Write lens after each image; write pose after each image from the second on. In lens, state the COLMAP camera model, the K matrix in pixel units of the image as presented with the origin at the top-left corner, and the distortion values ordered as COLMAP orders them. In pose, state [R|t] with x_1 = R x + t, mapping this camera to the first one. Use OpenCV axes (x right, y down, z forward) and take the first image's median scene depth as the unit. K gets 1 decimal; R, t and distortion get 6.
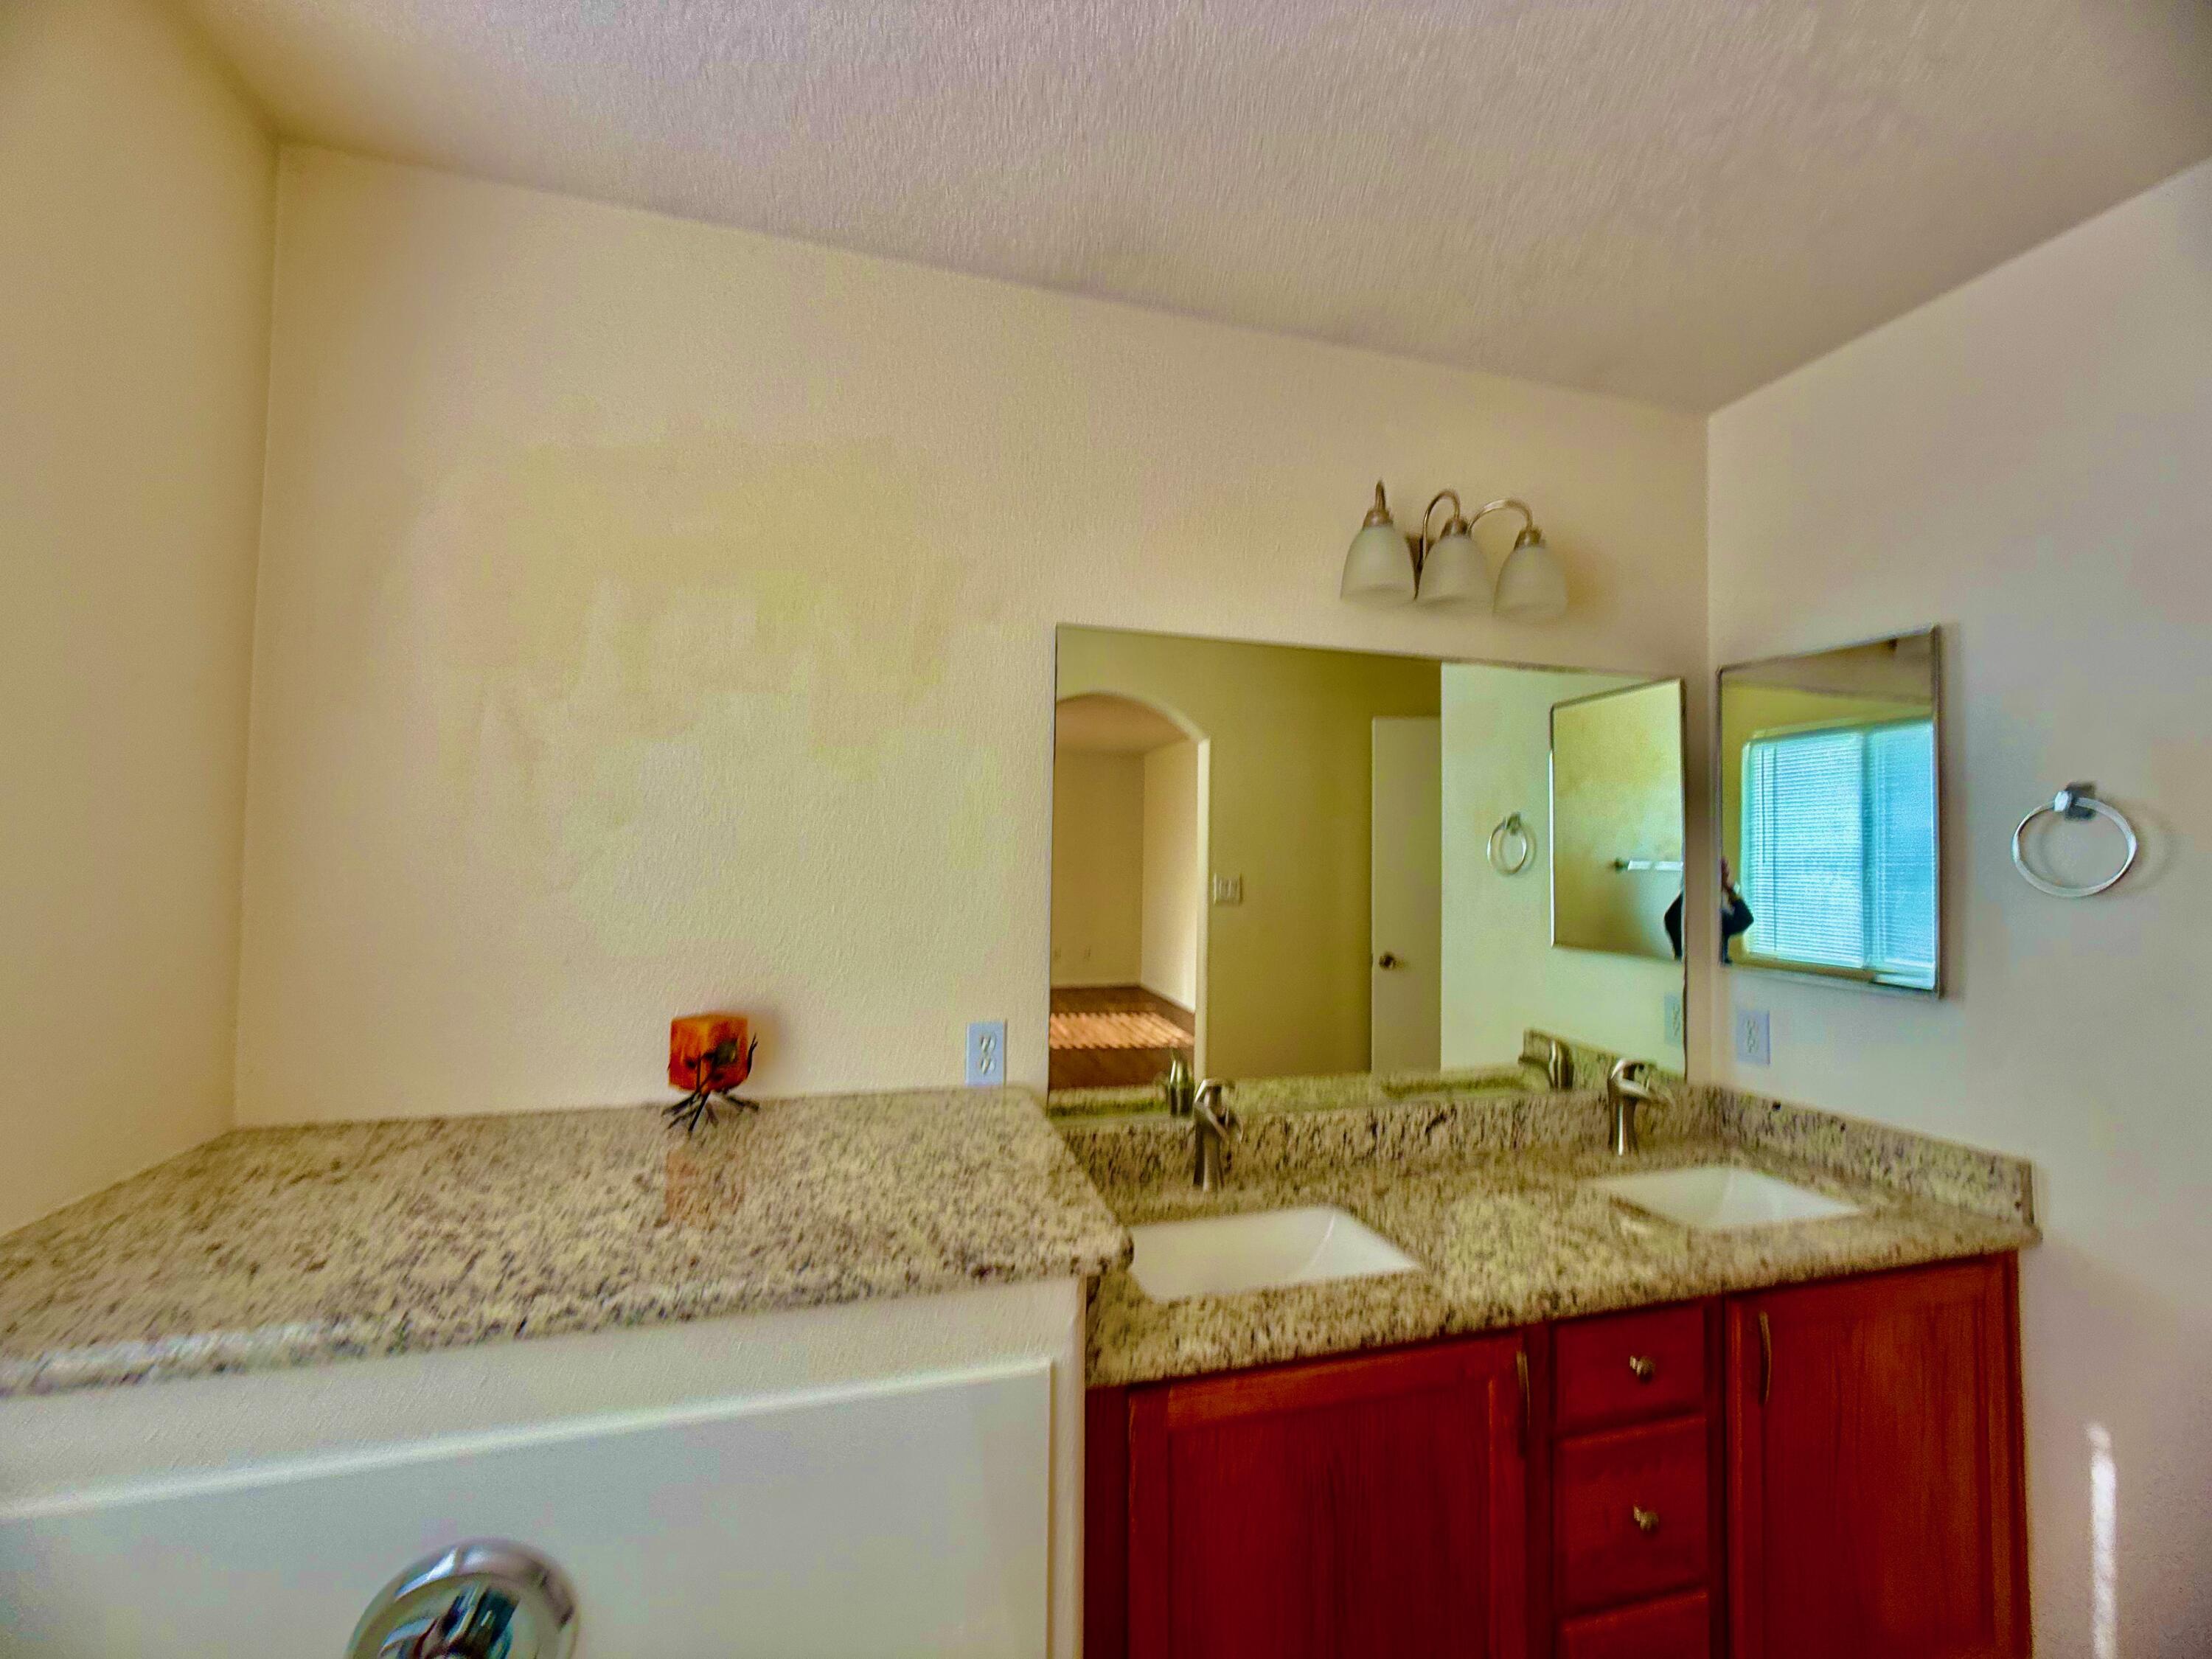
lens RADIAL K [[898.3, 0, 1116.6], [0, 898.3, 835.0], [0, 0, 1]] dist [-0.003601, 0.001582]
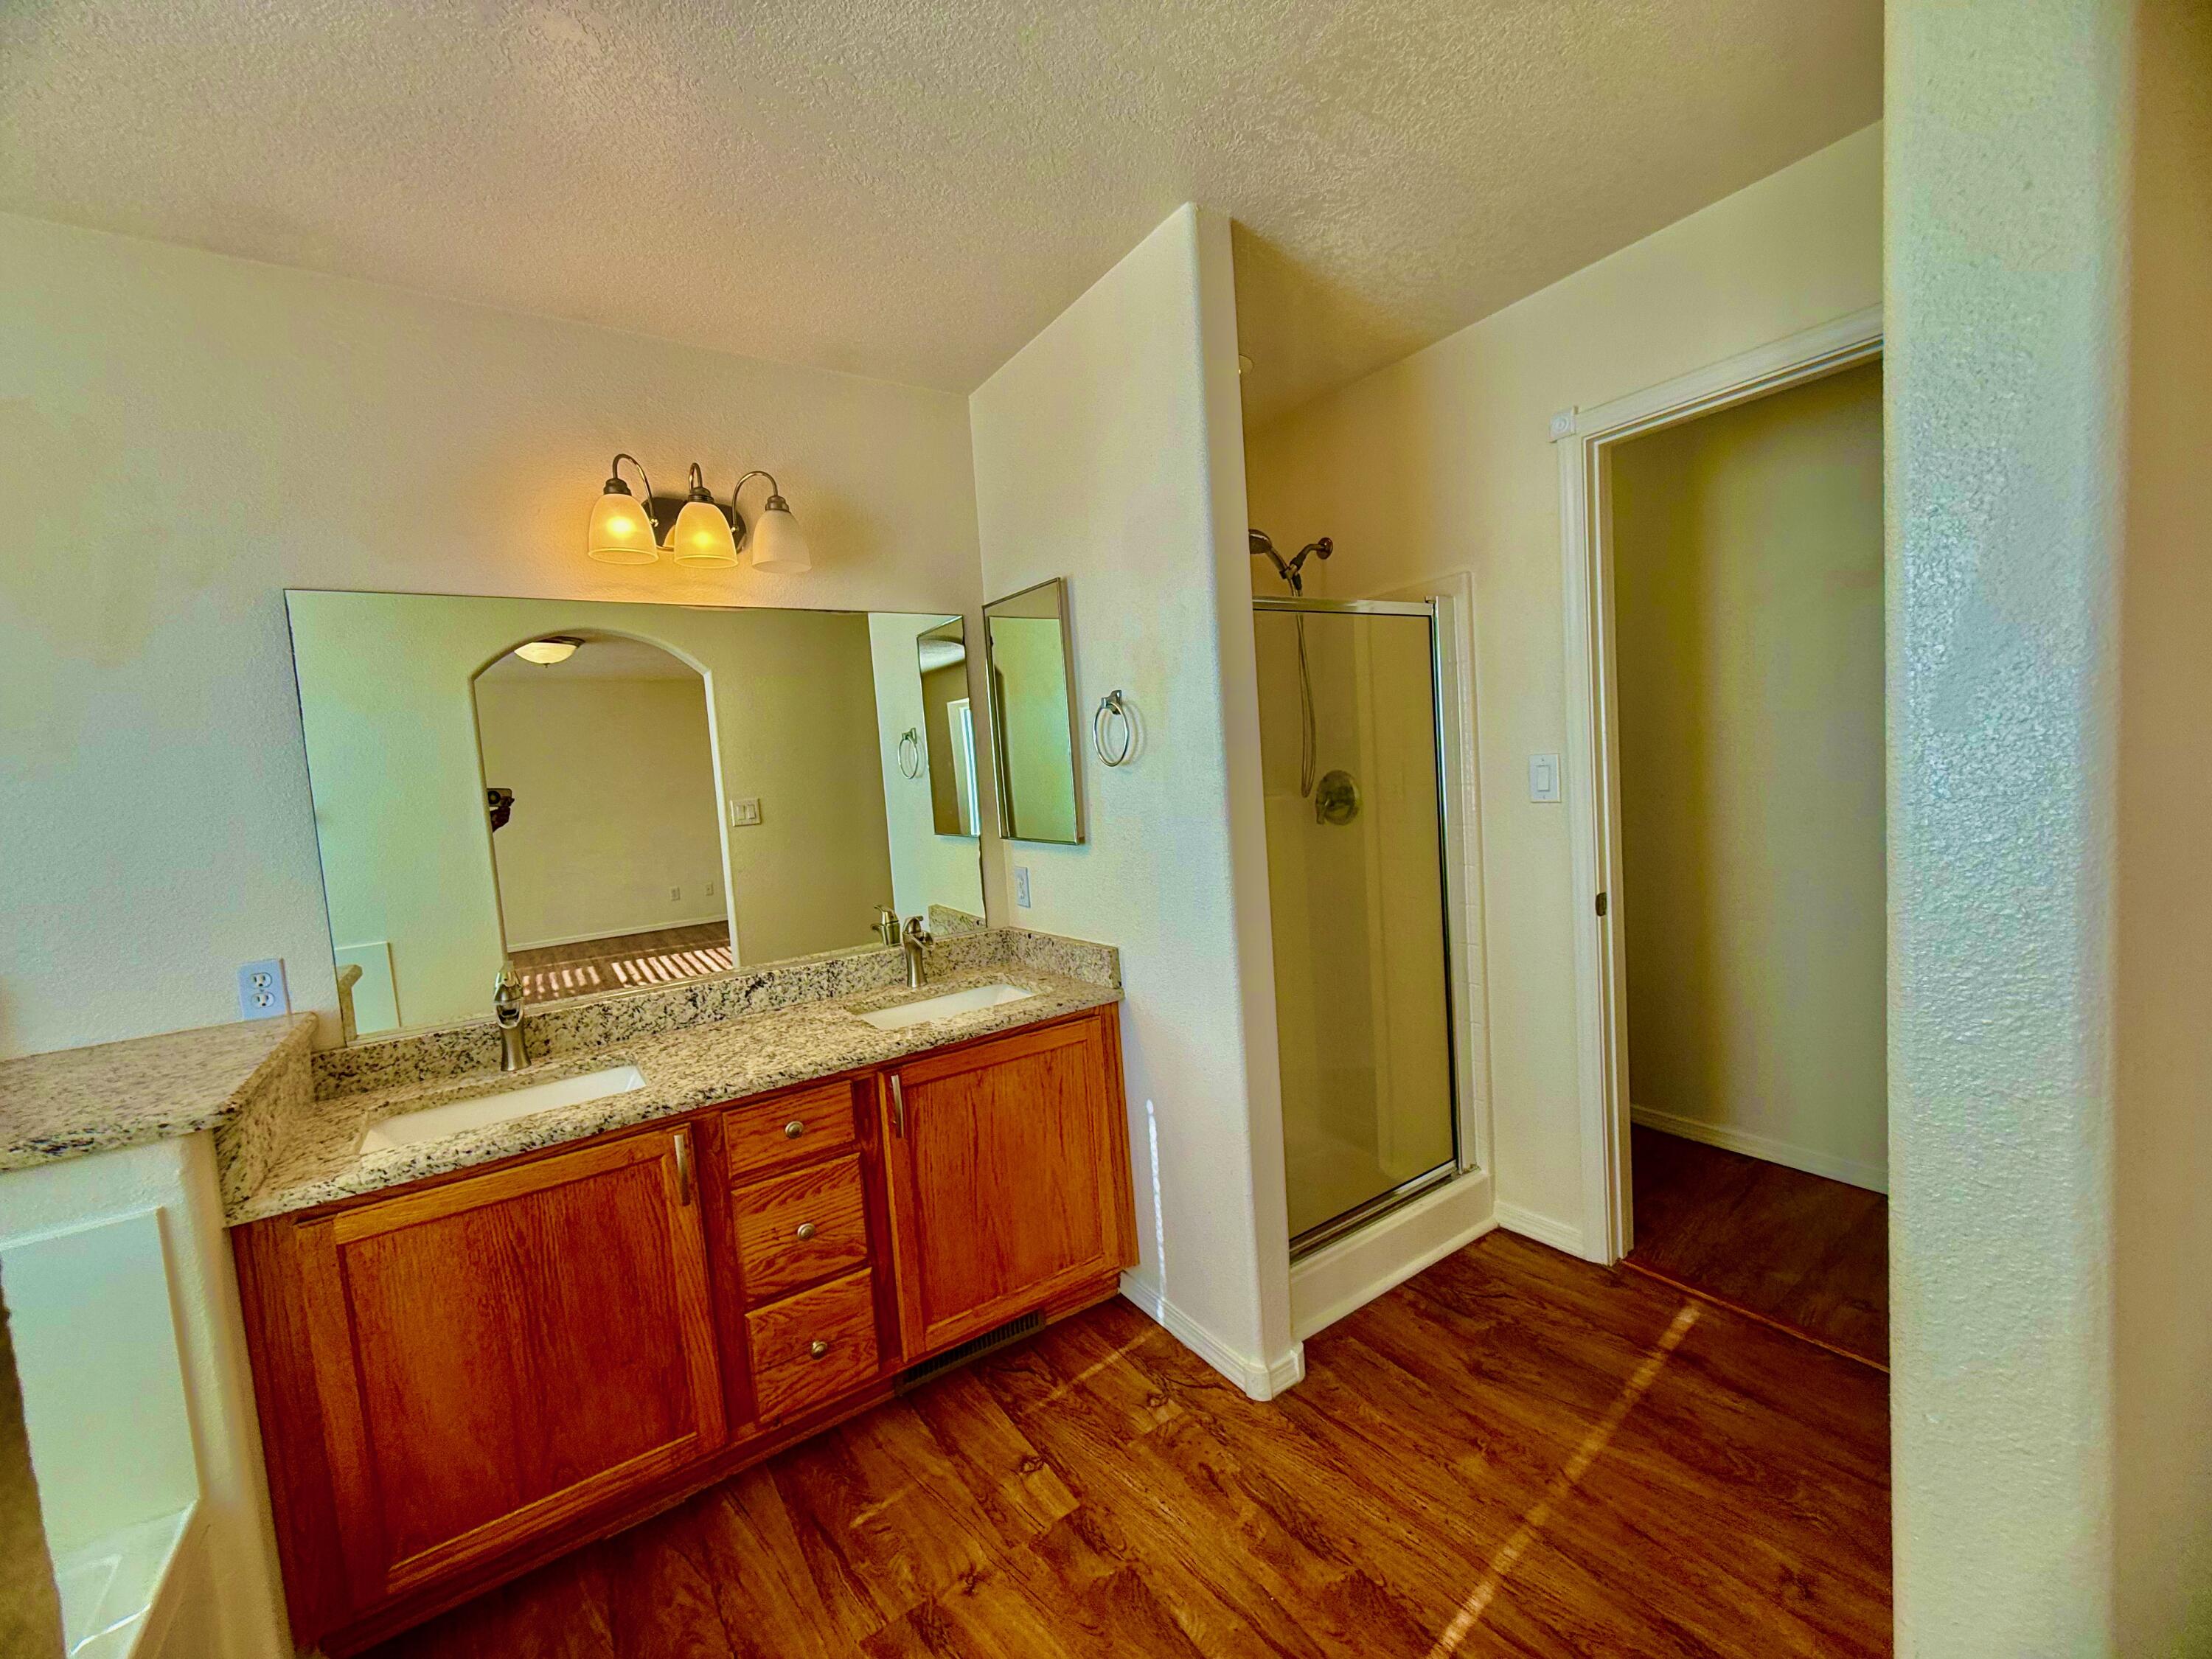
lens RADIAL K [[898.3, 0, 1100.3], [0, 898.3, 827.1], [0, 0, 1]] dist [-0.003601, 0.001582]
pose [[0.945104, -0.103955, 0.309793, 0.495577], [0.076747, 0.992144, 0.098792, 0.016713], [-0.317629, -0.069593, 0.945658, -0.343379]]
